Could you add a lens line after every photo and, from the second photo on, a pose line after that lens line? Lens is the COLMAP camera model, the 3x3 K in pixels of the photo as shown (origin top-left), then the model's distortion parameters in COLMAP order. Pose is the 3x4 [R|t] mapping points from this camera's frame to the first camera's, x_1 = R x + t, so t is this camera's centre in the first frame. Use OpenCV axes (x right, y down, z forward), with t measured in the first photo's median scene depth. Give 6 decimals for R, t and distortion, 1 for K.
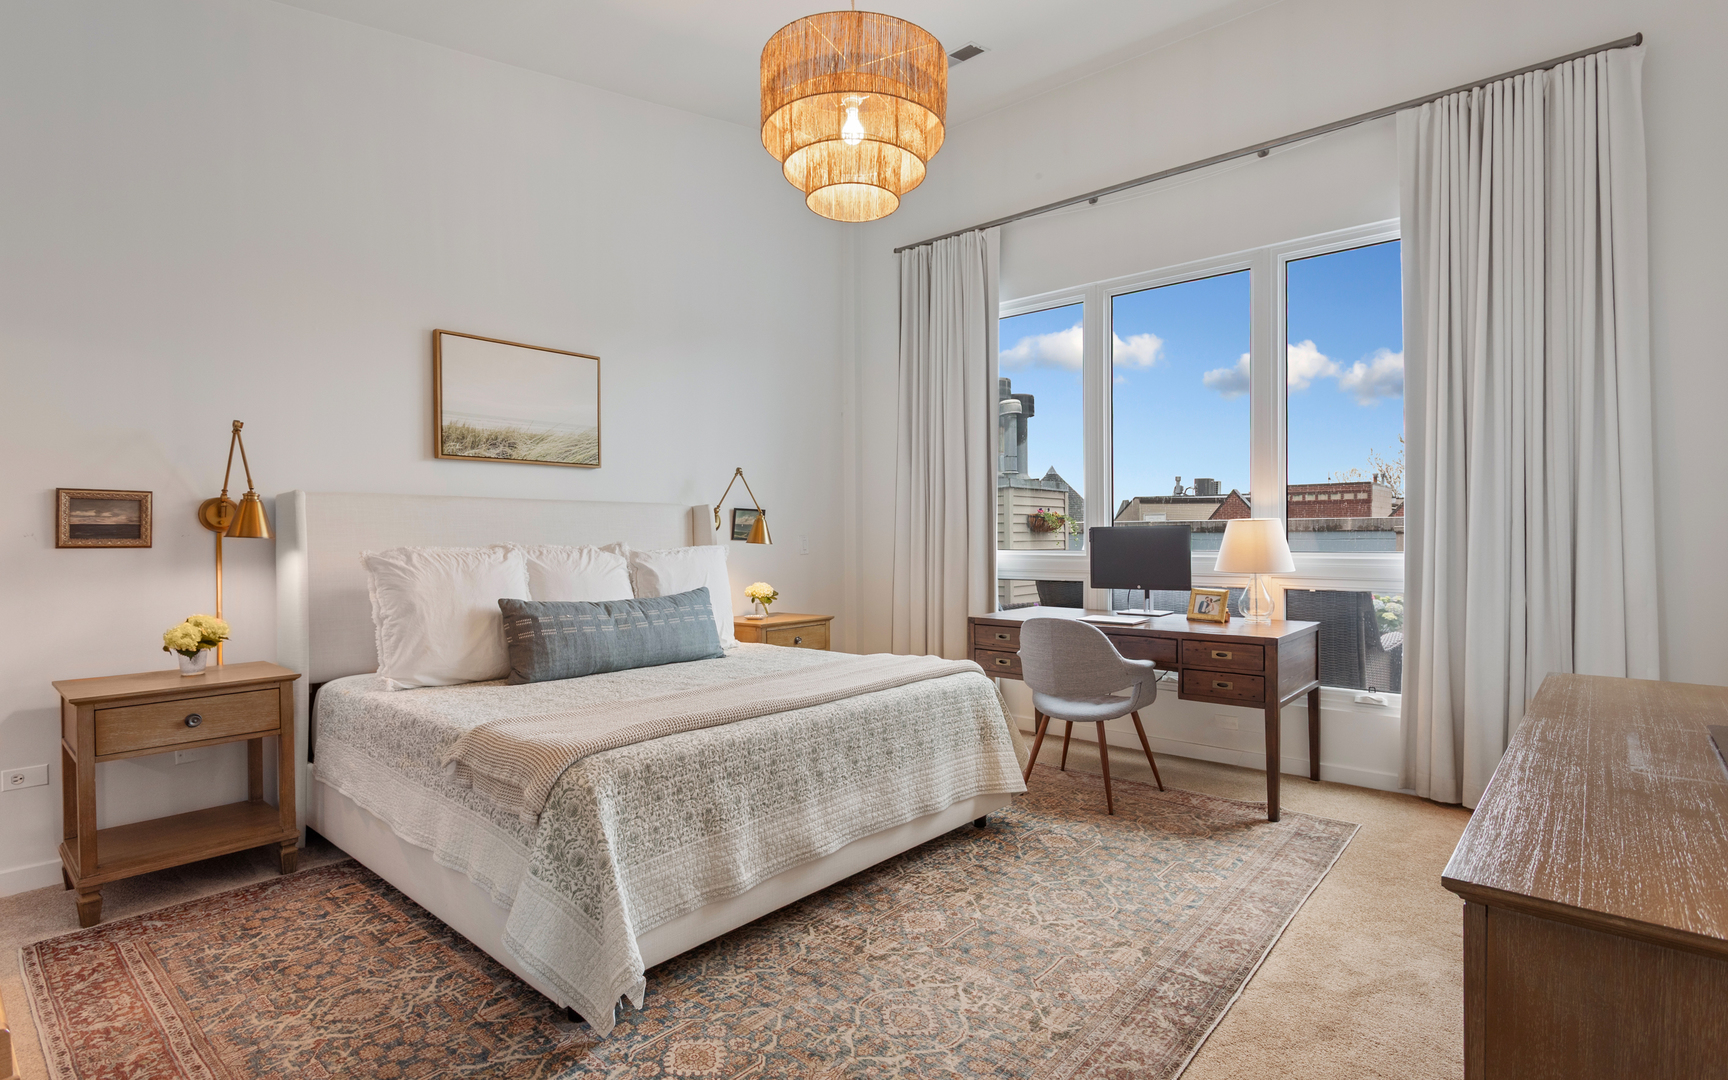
lens RADIAL K [[839.4, 0, 864.0], [0, 839.4, 540.0], [0, 0, 1]] dist [-0.019924, 0.000047]
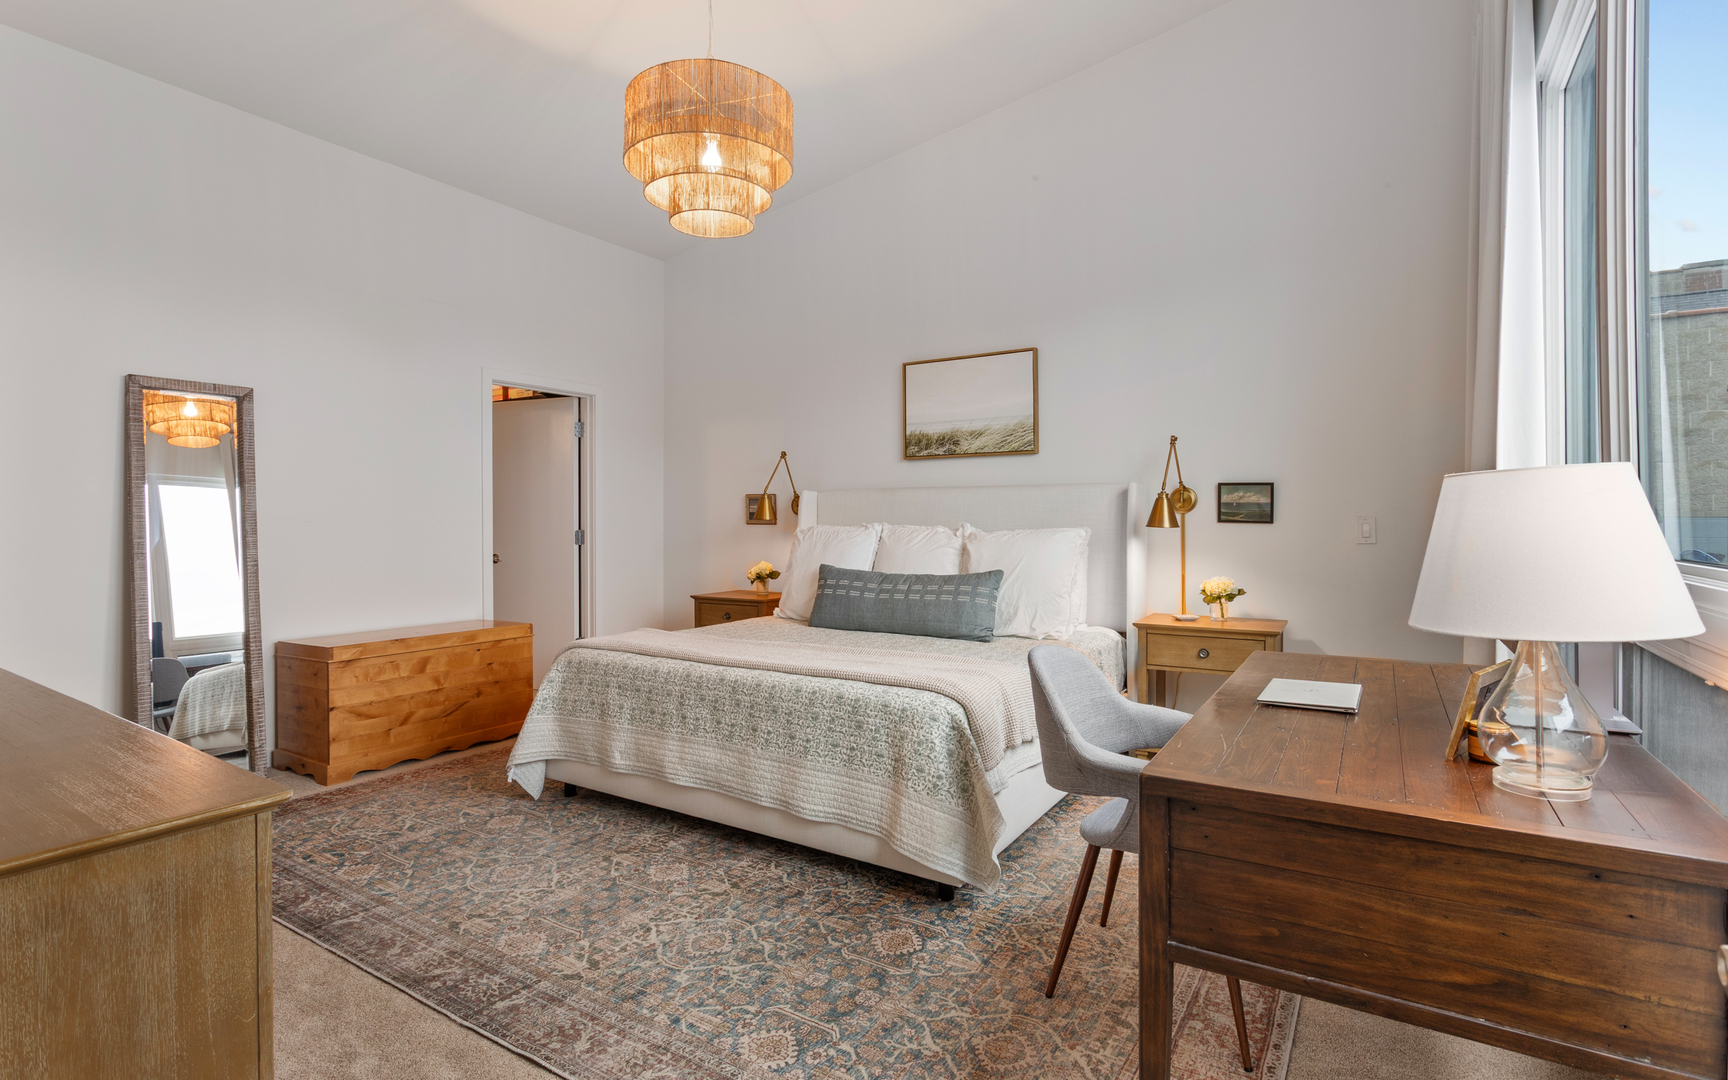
lens RADIAL K [[836.7, 0, 864.7], [0, 836.7, 518.0], [0, 0, 1]] dist [-0.016740, 0.000160]
pose [[0.143061, 0.001815, -0.989712, 0.993028], [-0.001774, 0.999997, 0.001577, -0.008214], [0.989712, 0.001530, 0.143064, 0.917453]]
